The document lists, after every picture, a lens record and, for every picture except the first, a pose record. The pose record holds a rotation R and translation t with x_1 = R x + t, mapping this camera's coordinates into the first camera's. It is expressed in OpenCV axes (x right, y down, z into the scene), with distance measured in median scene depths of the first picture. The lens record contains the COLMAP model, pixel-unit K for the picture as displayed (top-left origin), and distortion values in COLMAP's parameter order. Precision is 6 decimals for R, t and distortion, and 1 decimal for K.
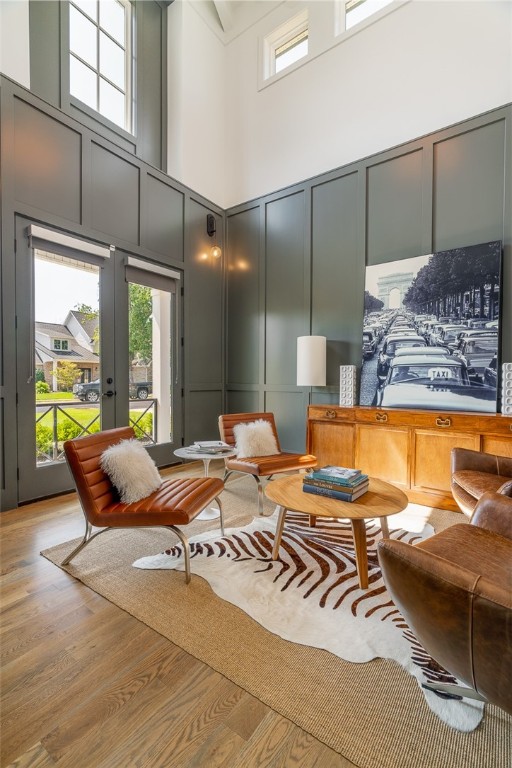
lens RADIAL K [[346.4, 0, 254.6], [0, 346.4, 380.6], [0, 0, 1]] dist [-0.004321, 0.002041]
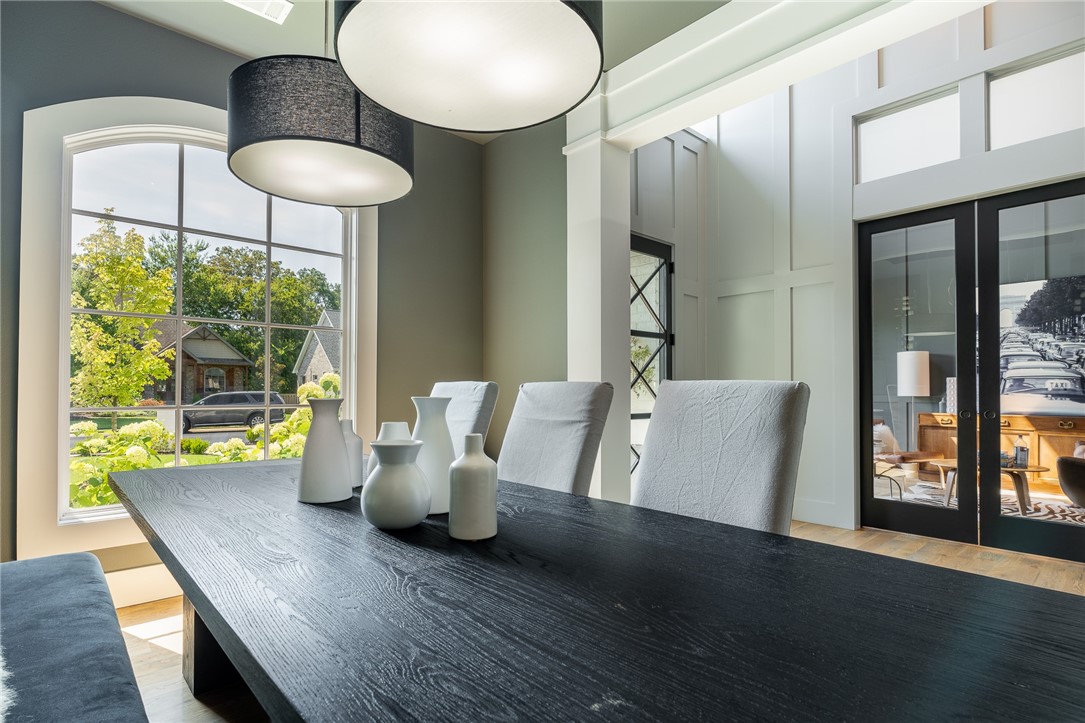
lens RADIAL K [[530.0, 0, 548.4], [0, 530.0, 381.8], [0, 0, 1]] dist [0.000579, 0.000113]
pose [[0.981228, -0.004818, -0.192793, -0.777212], [0.000161, 0.999708, -0.024163, 0.012903], [0.192853, 0.023679, 0.980942, -1.044160]]
